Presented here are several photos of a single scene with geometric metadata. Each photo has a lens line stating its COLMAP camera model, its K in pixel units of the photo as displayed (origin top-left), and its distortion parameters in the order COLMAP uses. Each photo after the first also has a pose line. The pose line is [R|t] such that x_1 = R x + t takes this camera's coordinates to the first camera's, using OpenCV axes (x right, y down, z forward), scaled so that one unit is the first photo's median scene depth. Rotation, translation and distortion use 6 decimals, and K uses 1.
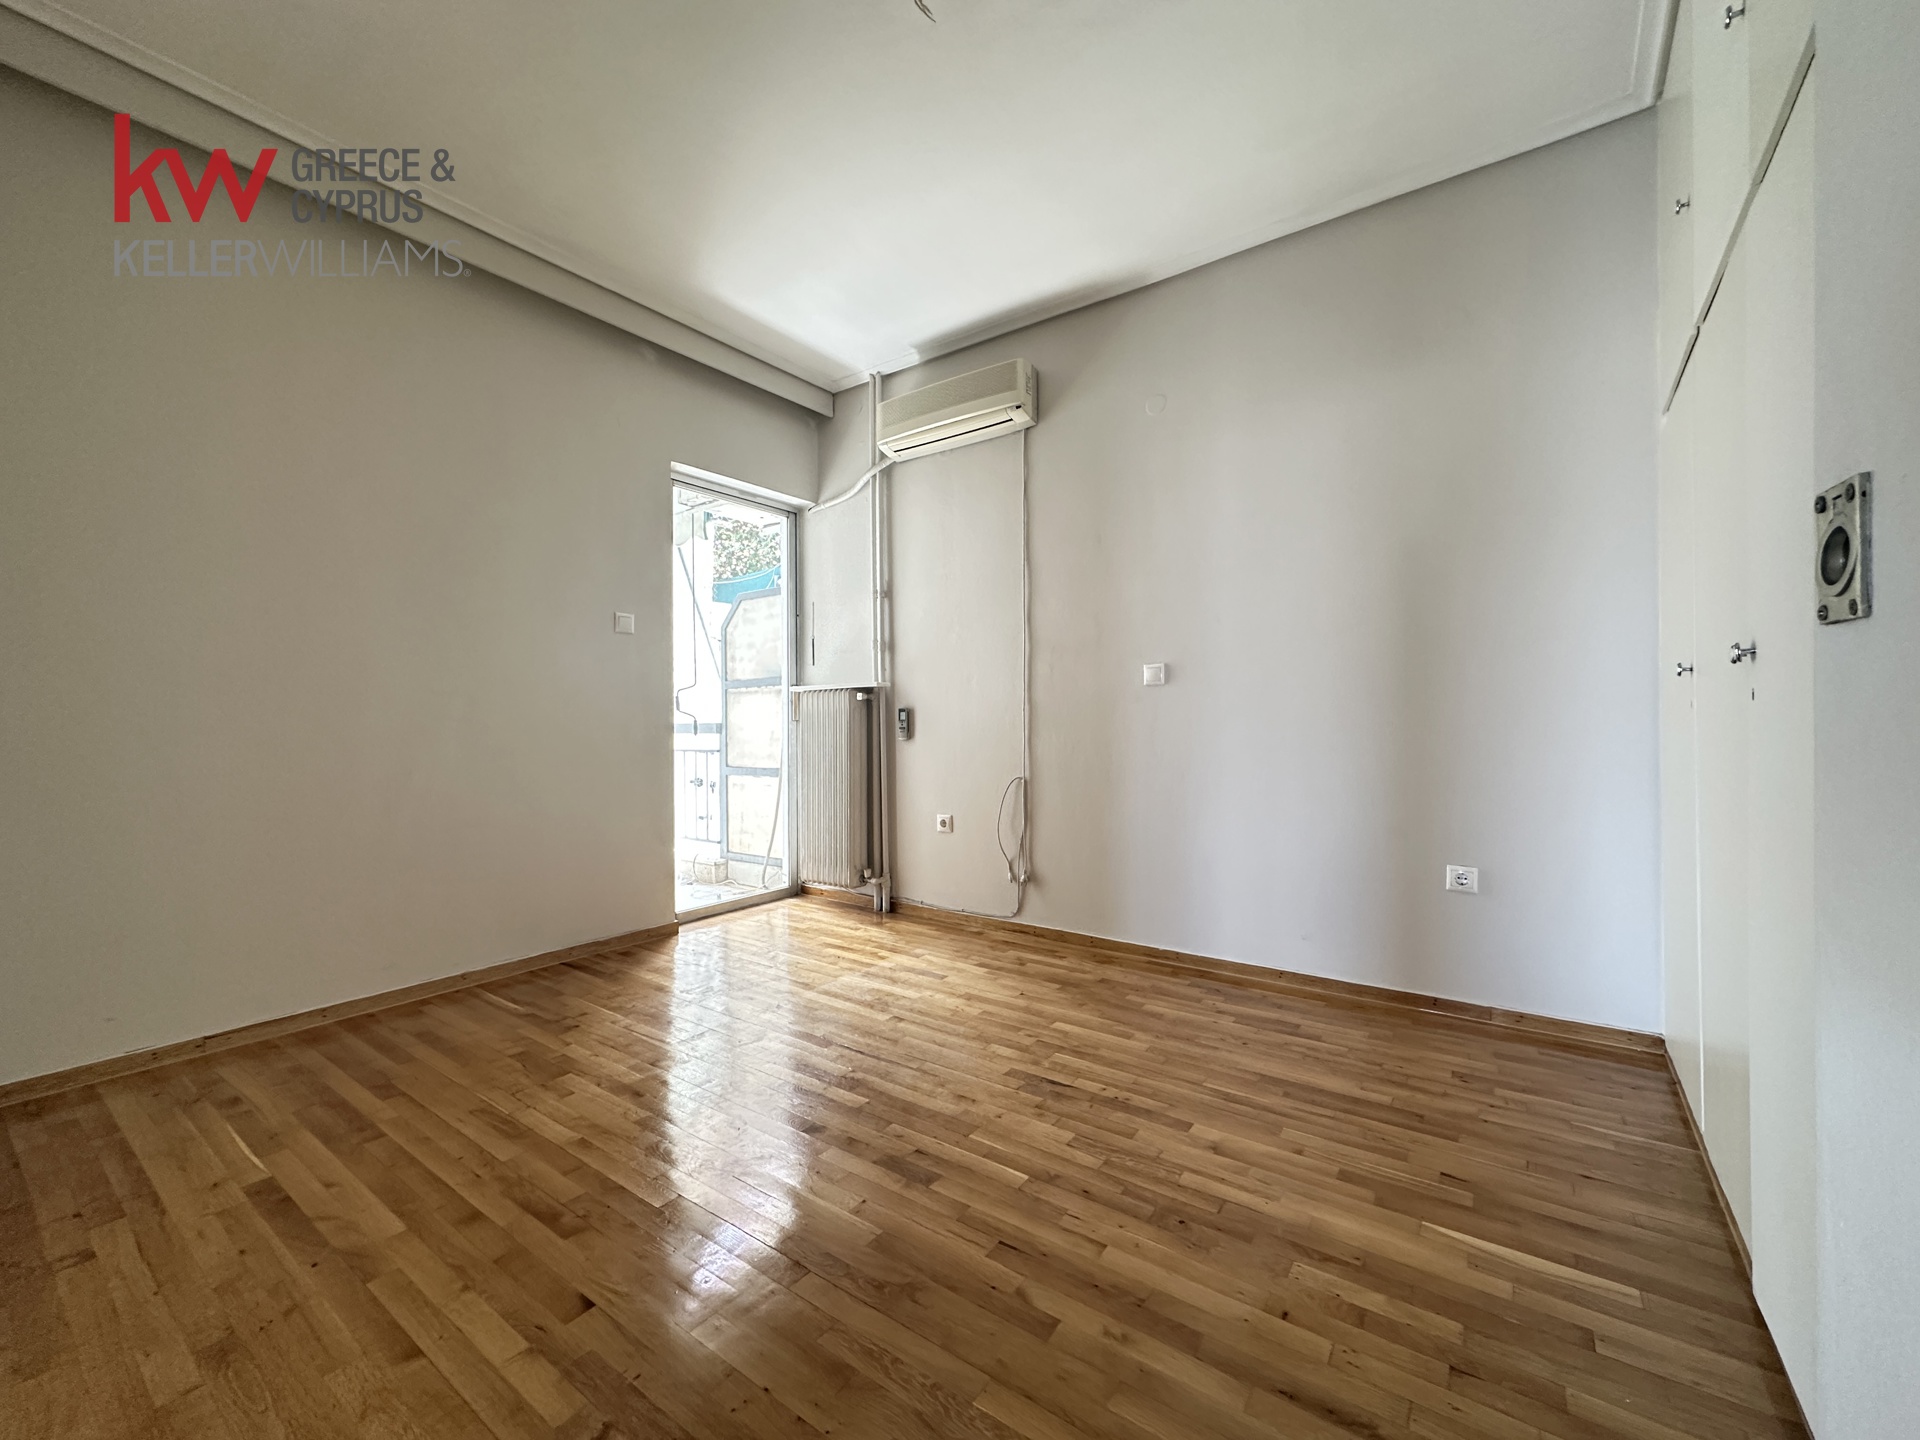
lens RADIAL K [[764.2, 0, 959.3], [0, 764.2, 715.7], [0, 0, 1]] dist [-0.001633, 0.000555]
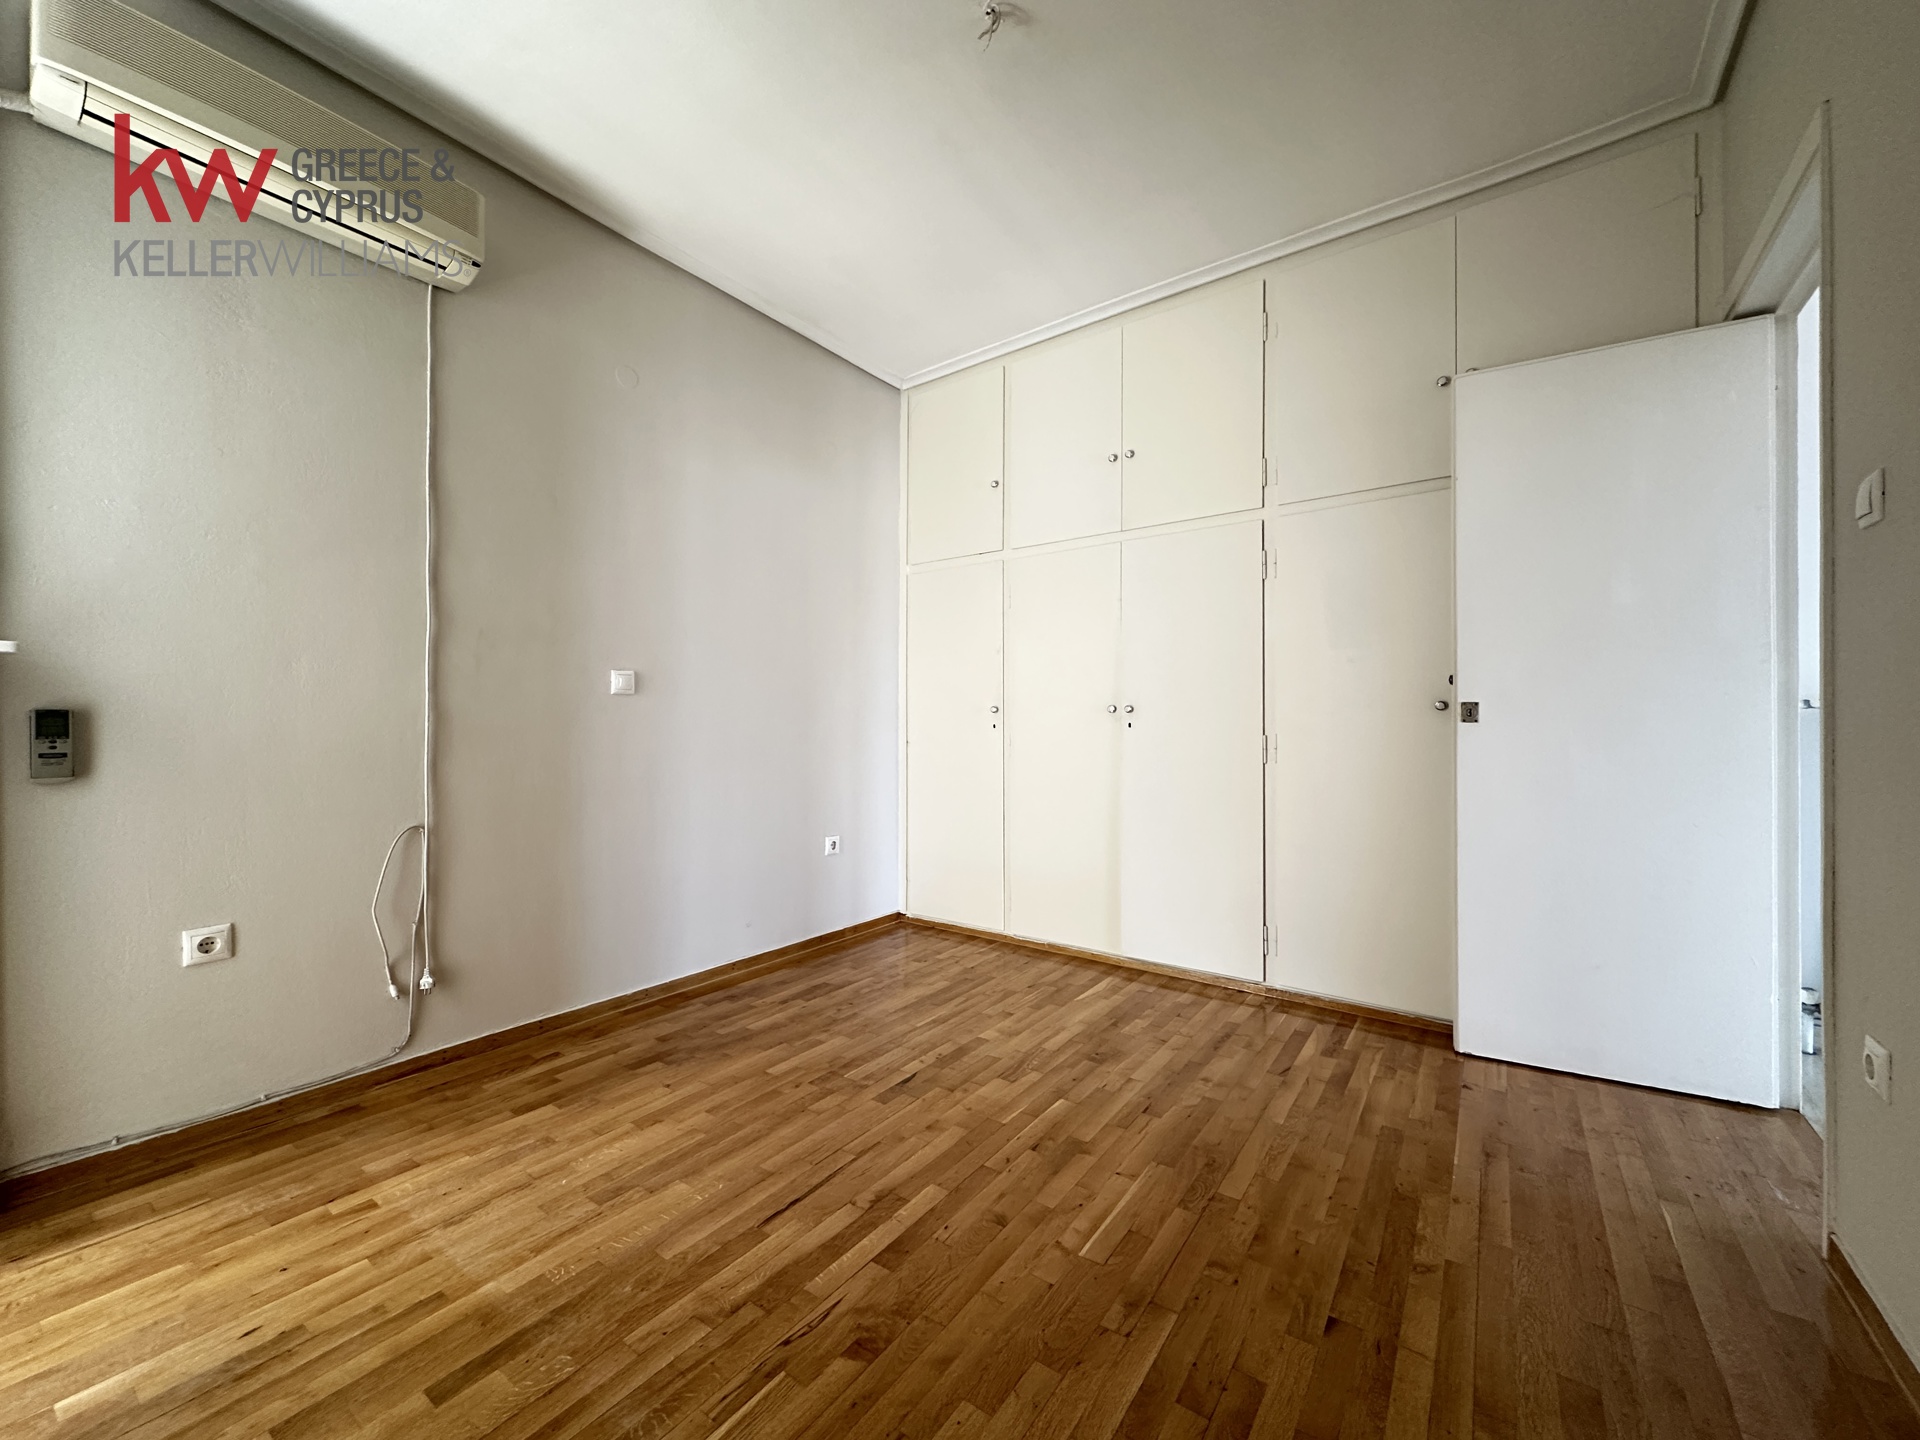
lens RADIAL K [[764.2, 0, 955.7], [0, 764.2, 723.8], [0, 0, 1]] dist [-0.001633, 0.000555]
pose [[0.003467, 0.008487, 0.999958, -0.683894], [-0.005922, 0.999947, -0.008467, -0.002210], [-0.999976, -0.005892, 0.003517, 0.683249]]
